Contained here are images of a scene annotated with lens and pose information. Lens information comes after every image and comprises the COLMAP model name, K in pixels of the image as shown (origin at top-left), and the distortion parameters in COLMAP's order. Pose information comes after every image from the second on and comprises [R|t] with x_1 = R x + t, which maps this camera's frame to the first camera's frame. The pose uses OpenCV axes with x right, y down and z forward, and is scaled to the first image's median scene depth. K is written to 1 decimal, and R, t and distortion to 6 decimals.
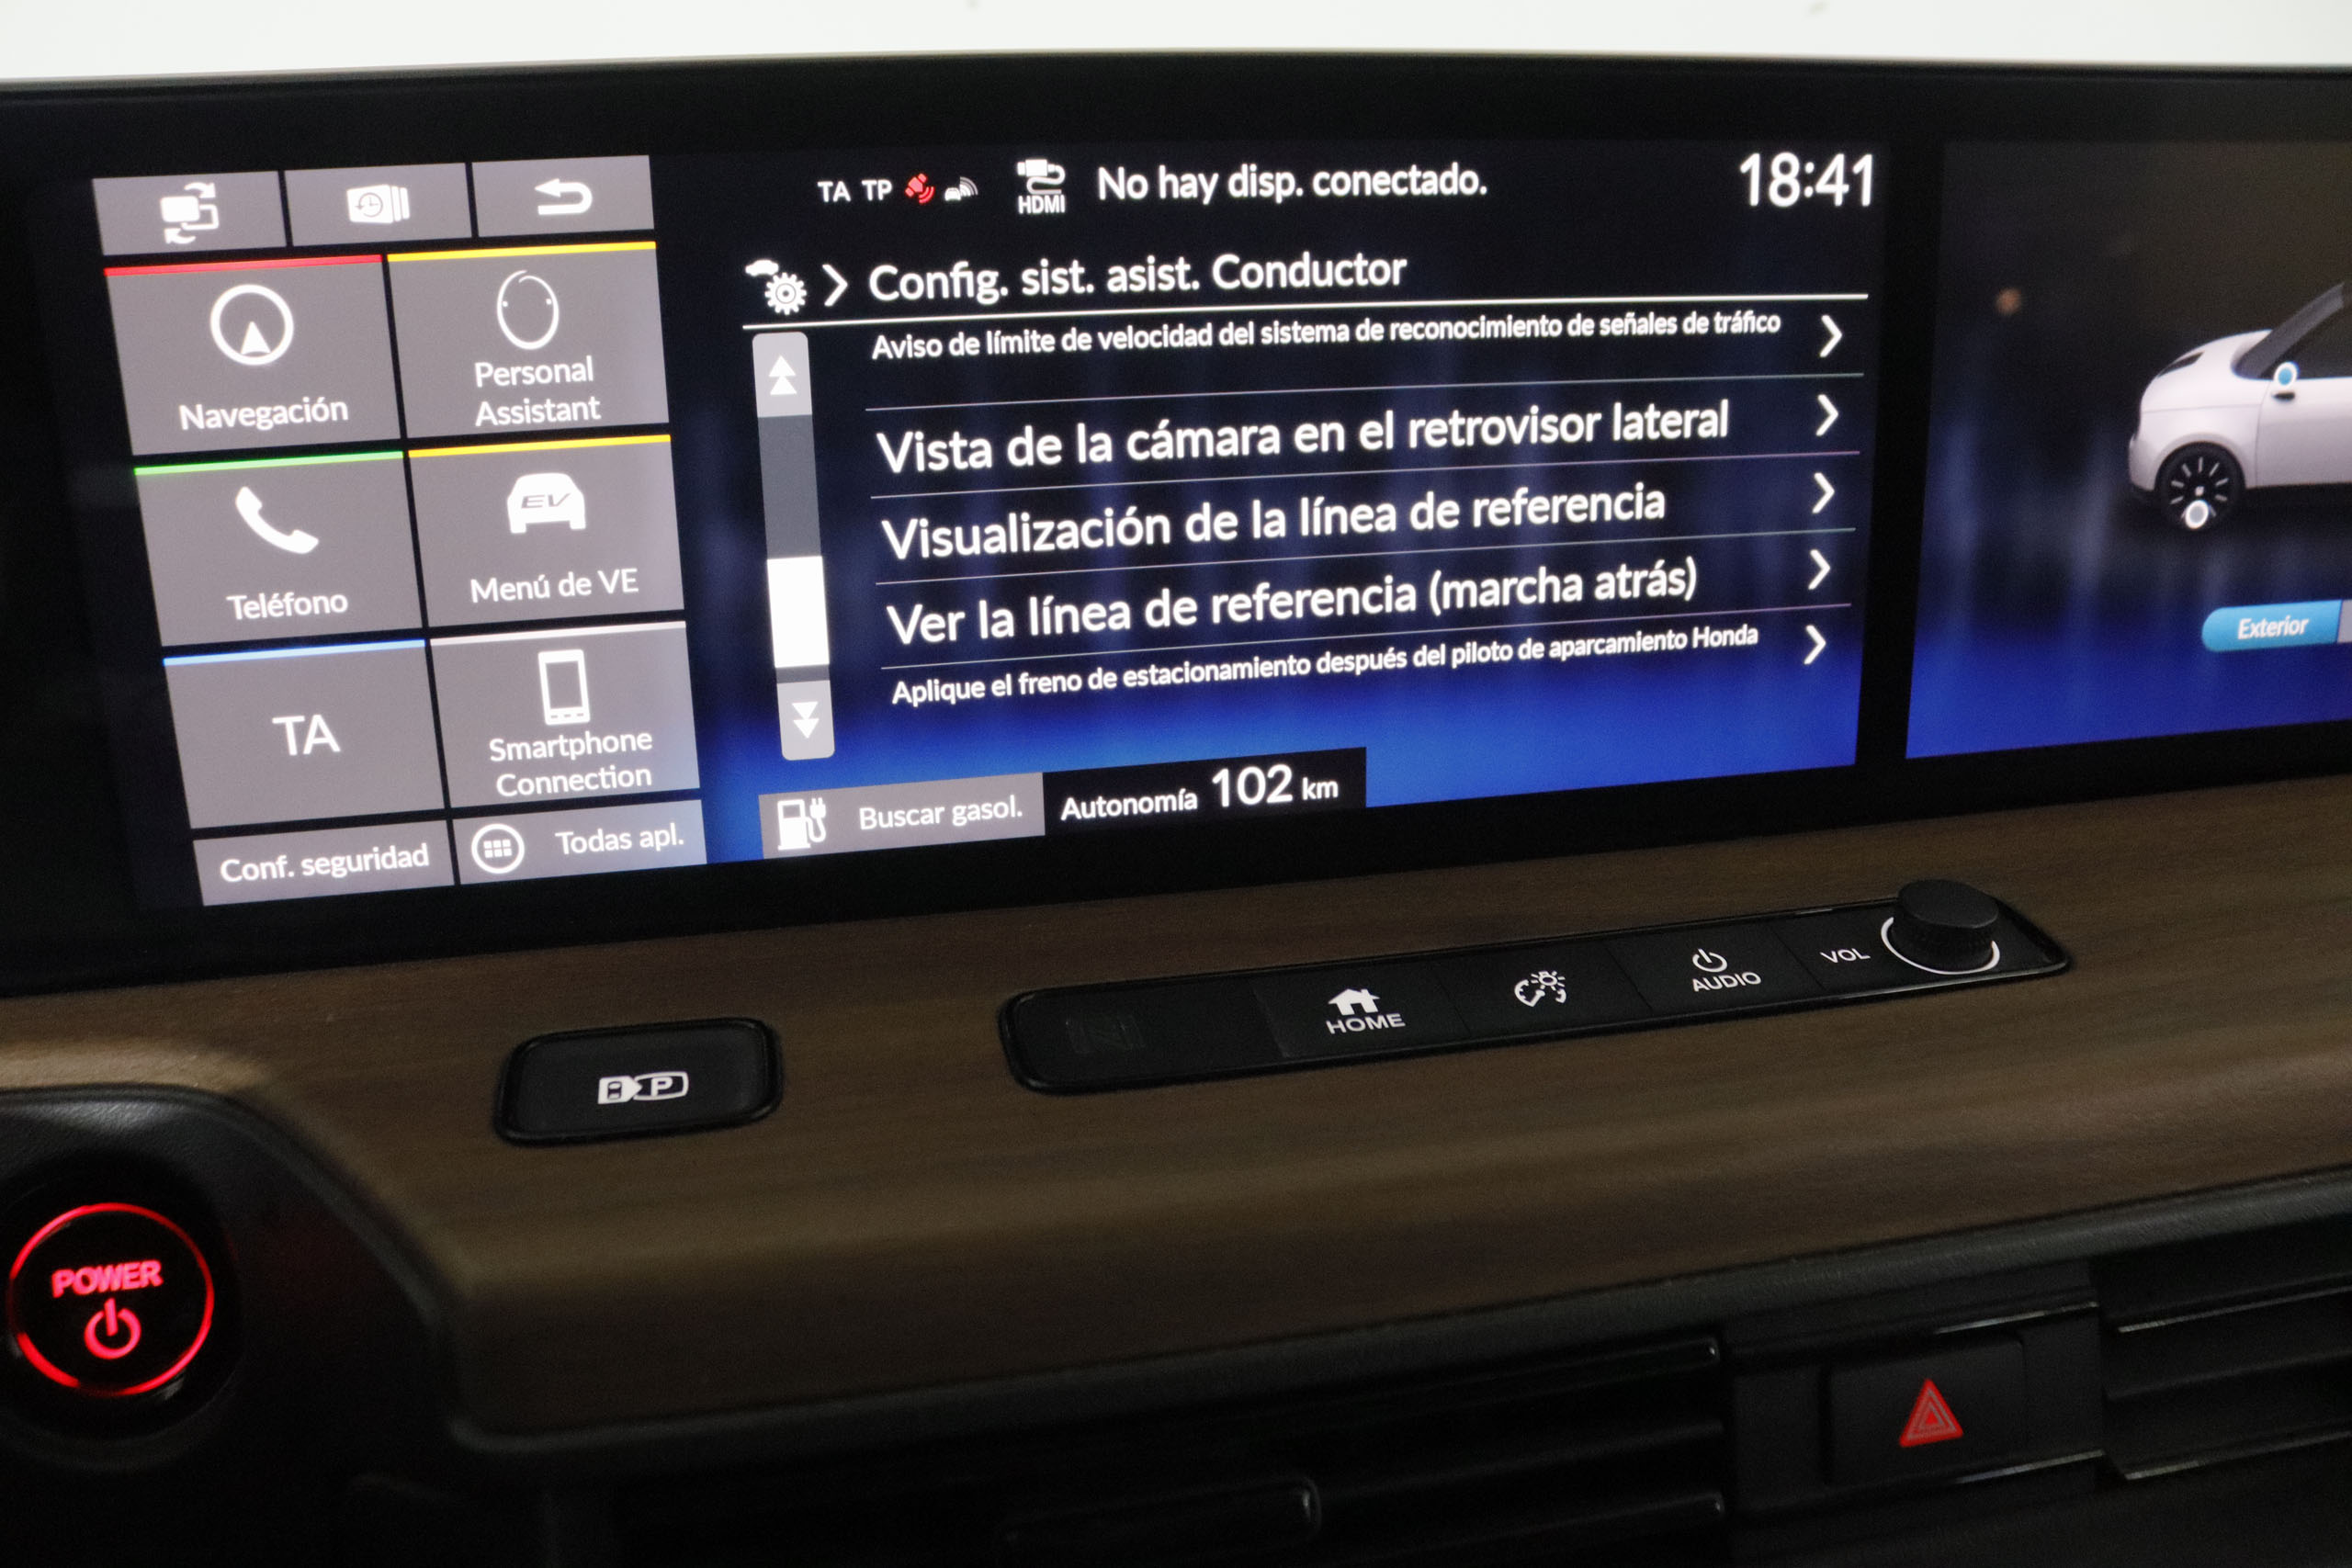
lens RADIAL K [[1918.5, 0, 1170.7], [0, 1918.5, 791.2], [0, 0, 1]] dist [-0.166504, 0.133006]
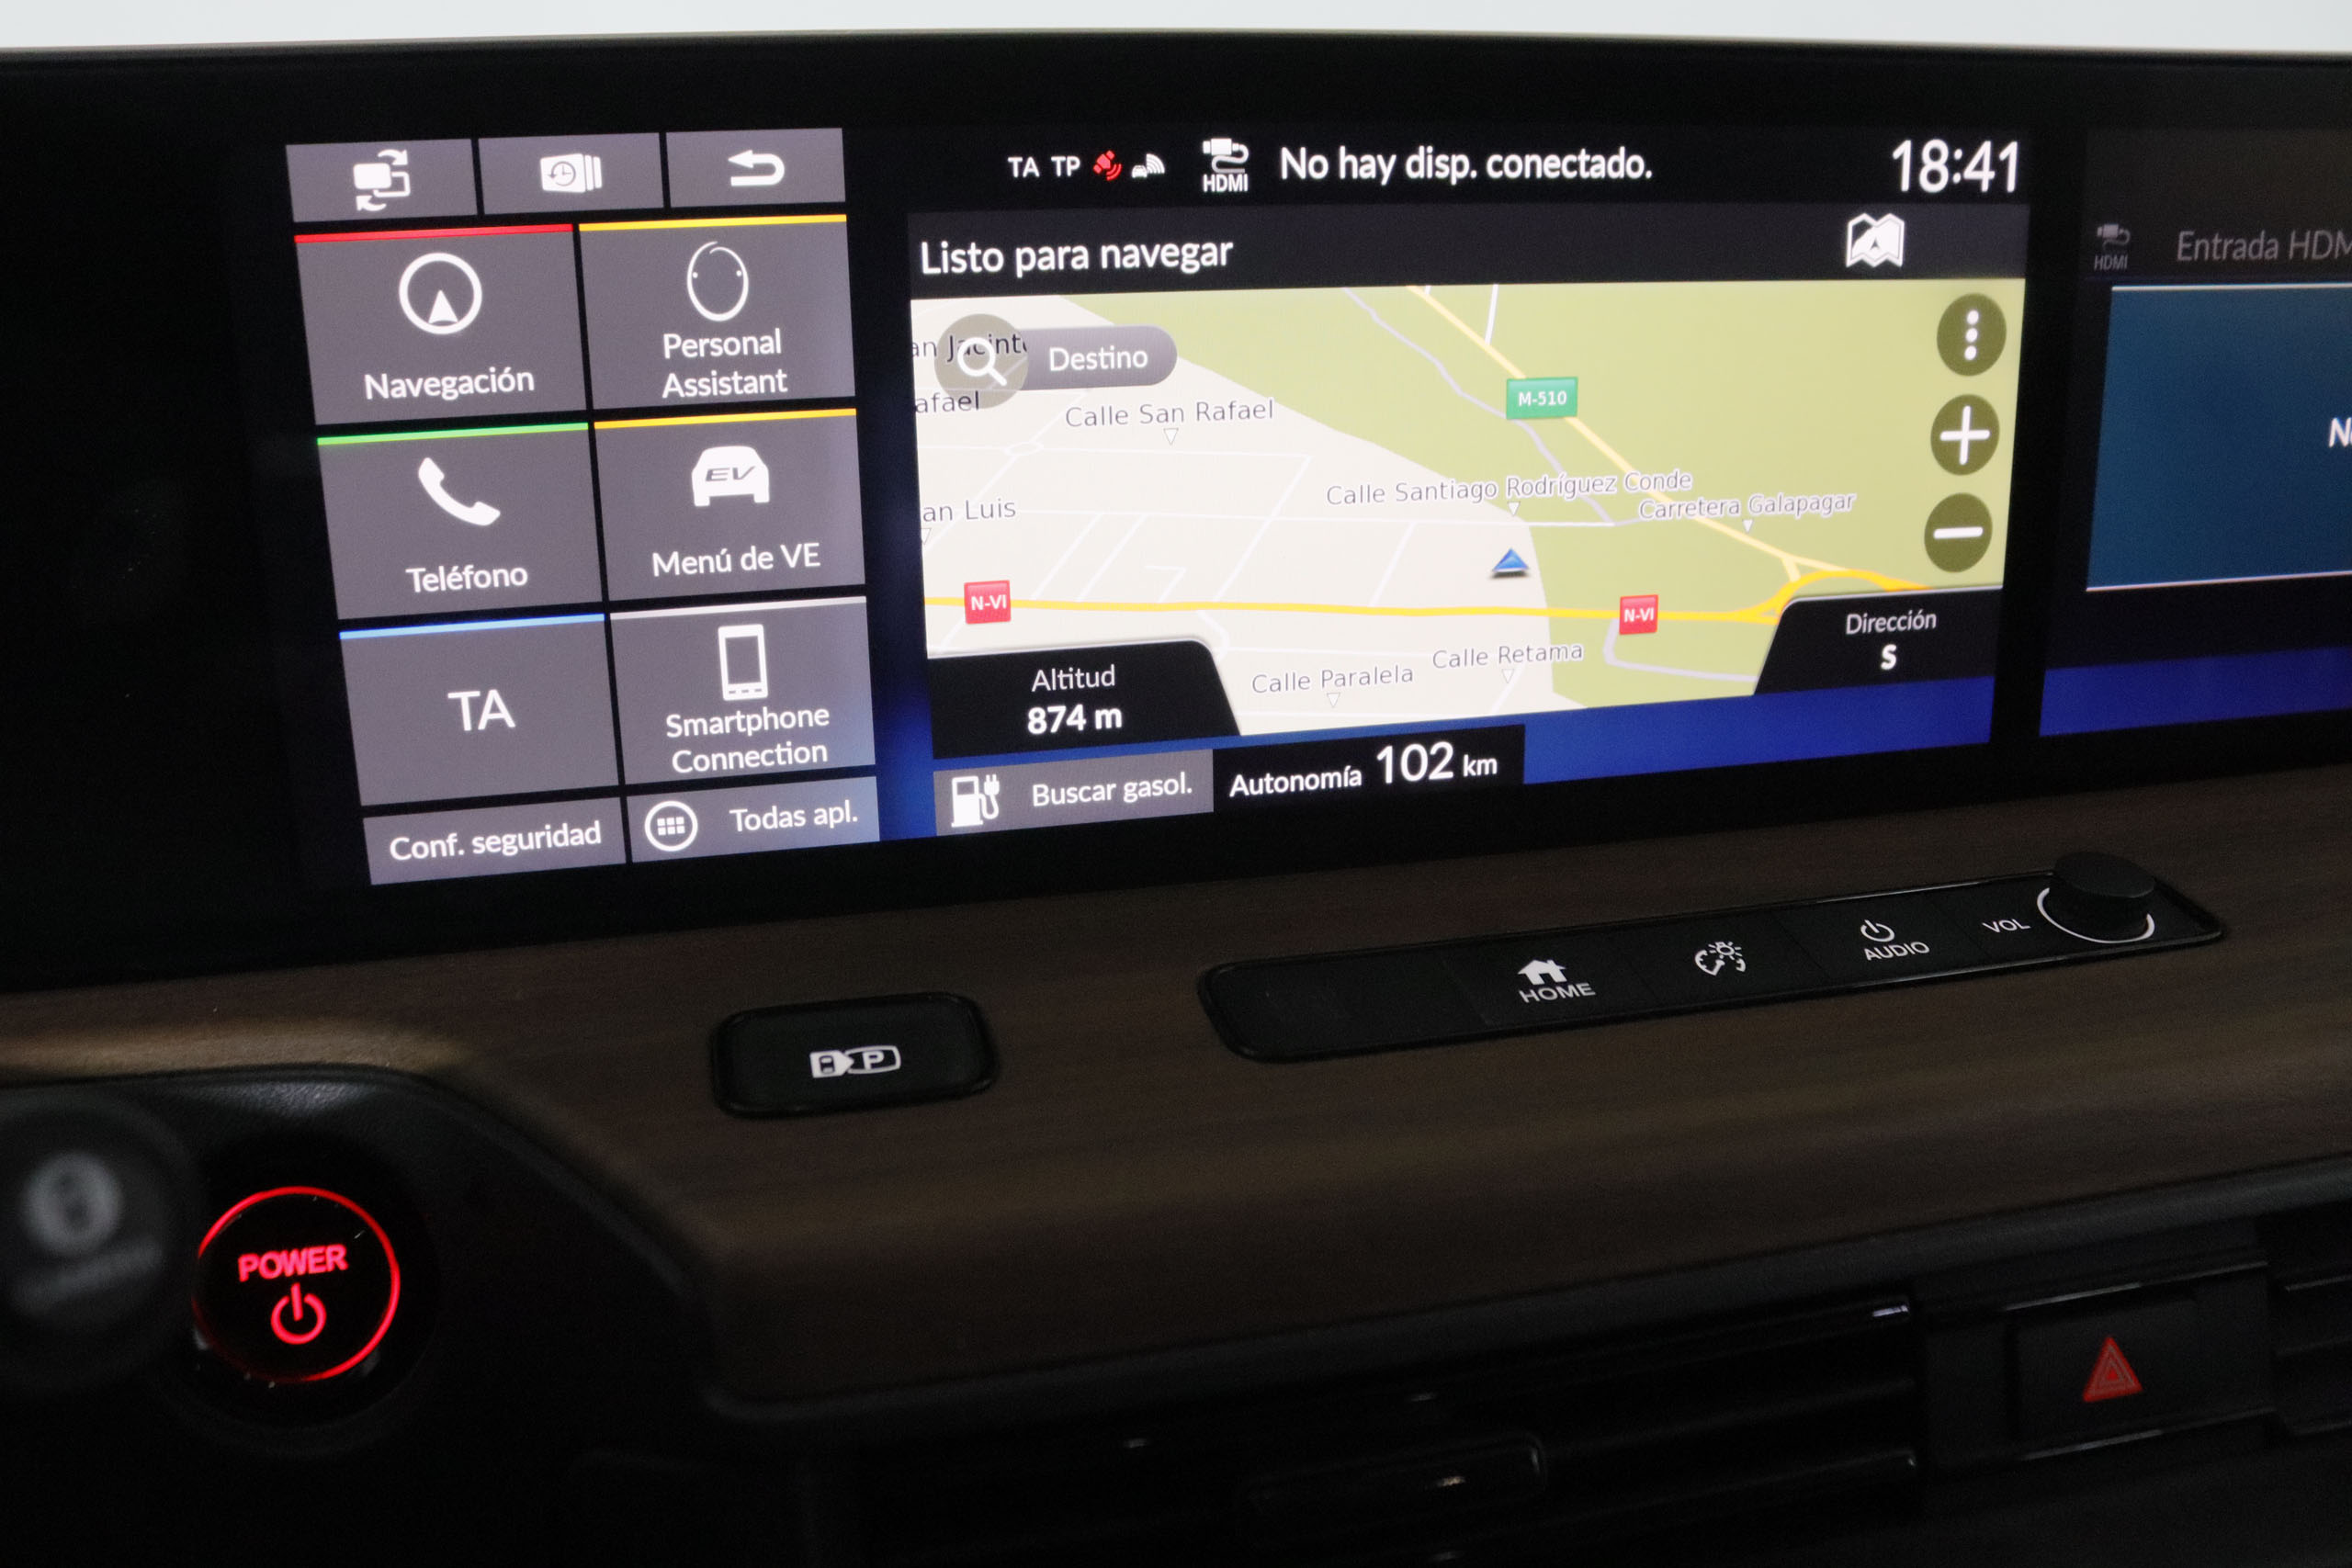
lens RADIAL K [[1999.4, 0, 1176.0], [0, 1999.4, 784.0], [0, 0, 1]] dist [-0.154334, 0.127794]
pose [[0.999535, -0.002440, 0.030409, -0.128368], [0.002581, 0.999986, -0.004579, 0.014394], [-0.030397, 0.004656, 0.999527, -0.048772]]
